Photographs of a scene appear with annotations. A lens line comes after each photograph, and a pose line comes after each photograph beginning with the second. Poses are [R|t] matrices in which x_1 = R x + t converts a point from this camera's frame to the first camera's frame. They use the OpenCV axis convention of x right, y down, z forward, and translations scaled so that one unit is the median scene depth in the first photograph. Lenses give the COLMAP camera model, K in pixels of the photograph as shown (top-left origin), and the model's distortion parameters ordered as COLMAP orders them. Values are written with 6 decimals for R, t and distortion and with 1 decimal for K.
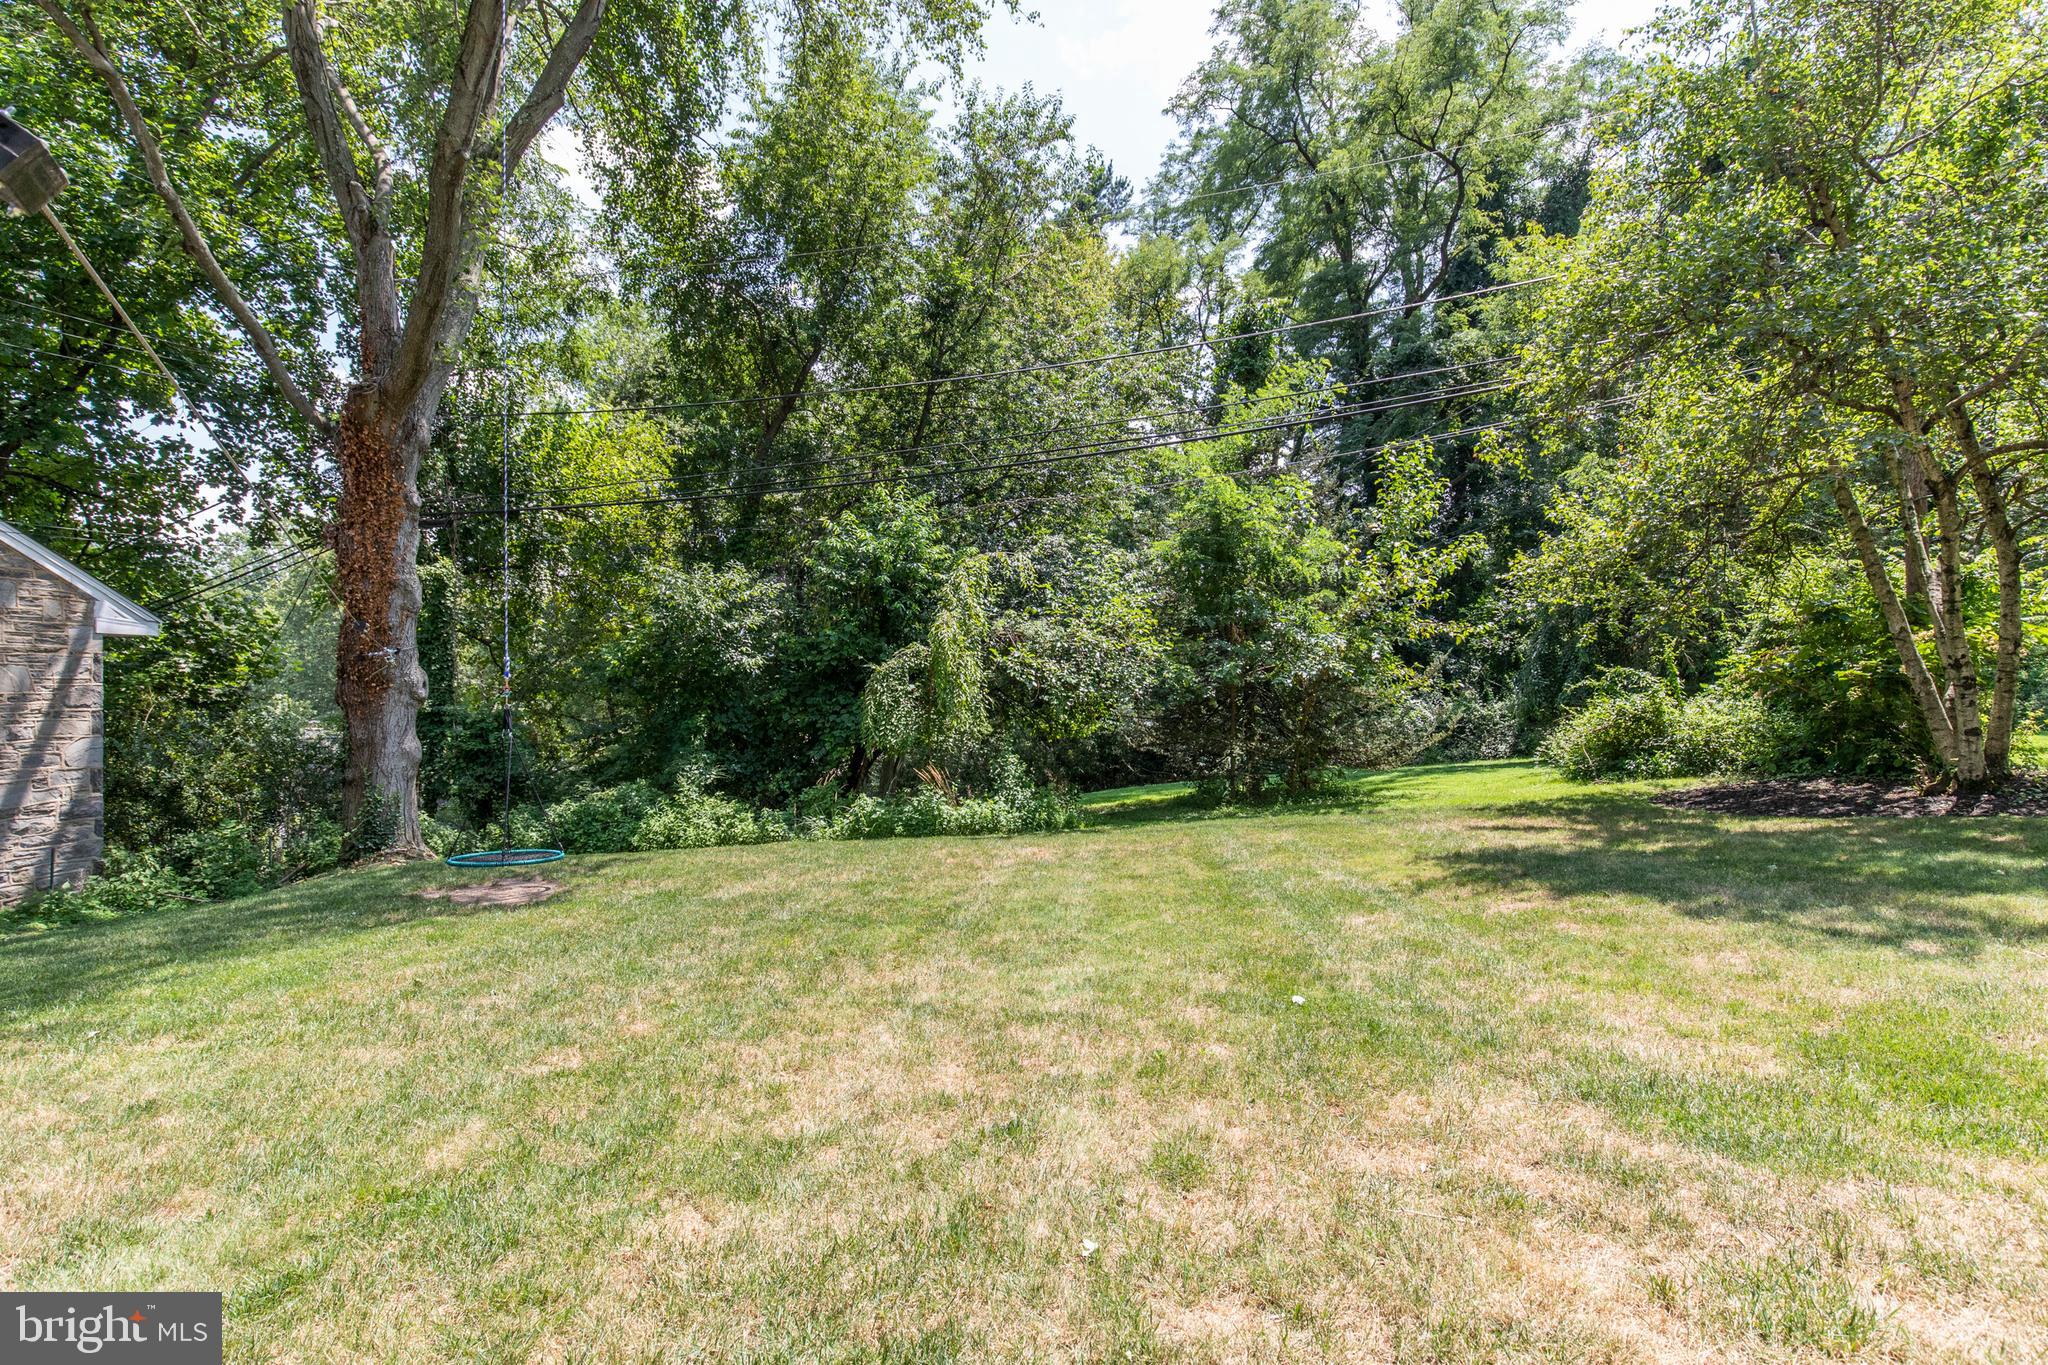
lens RADIAL K [[932.9, 0, 1018.1], [0, 932.9, 693.9], [0, 0, 1]] dist [-0.001143, -0.000090]
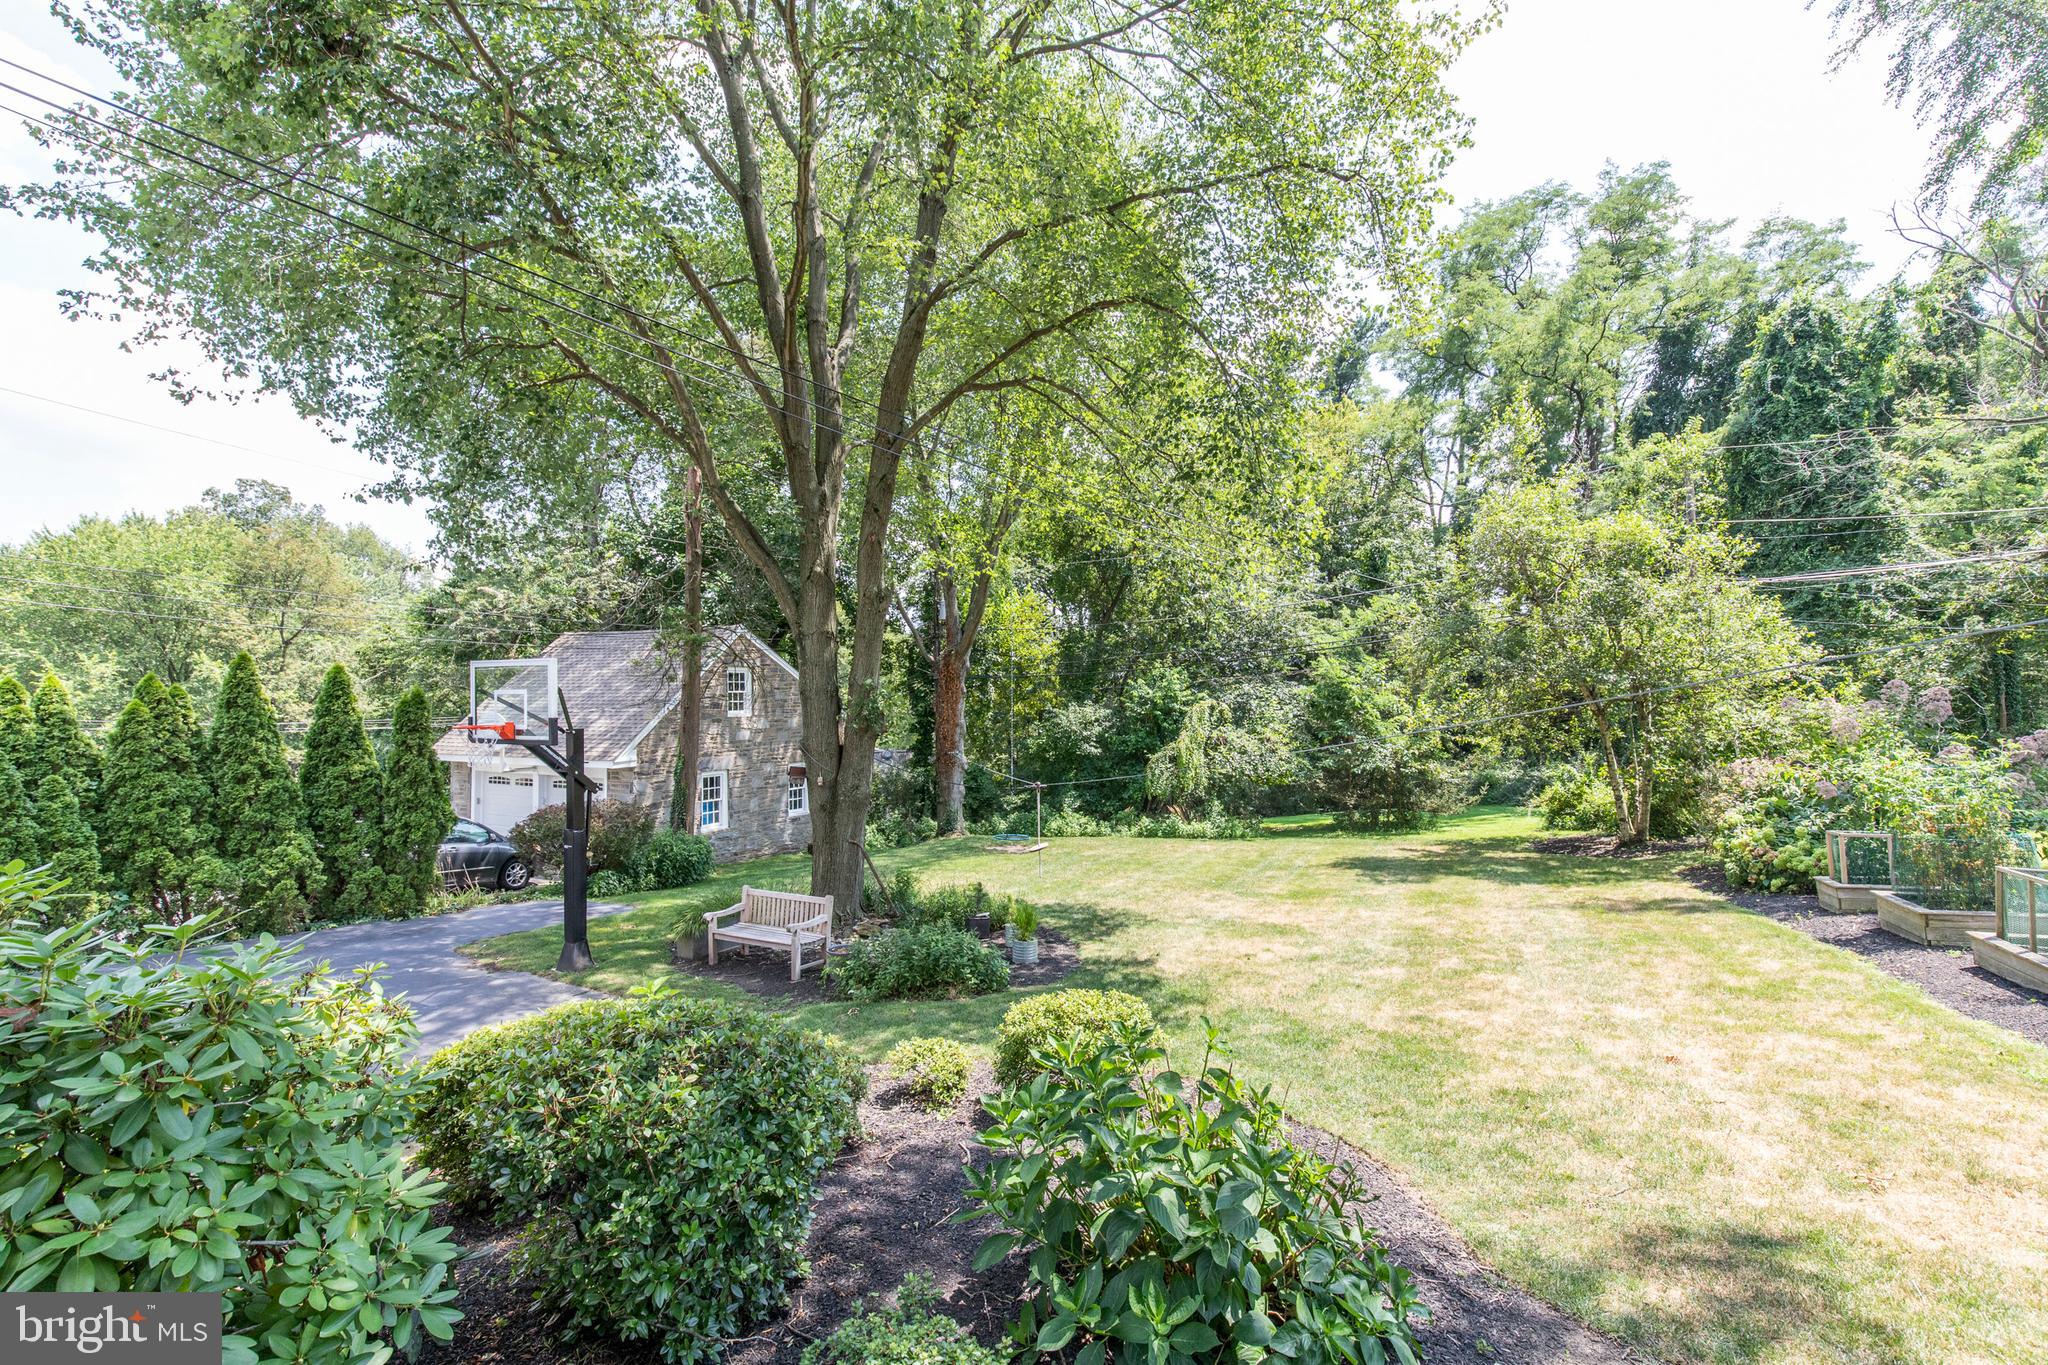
lens RADIAL K [[932.9, 0, 1031.4], [0, 932.9, 687.1], [0, 0, 1]] dist [-0.001143, -0.000090]
pose [[0.946842, 0.007820, -0.321605, 0.261882], [-0.008788, 0.999960, -0.001558, -0.176655], [0.321580, 0.004301, 0.946873, -1.071700]]
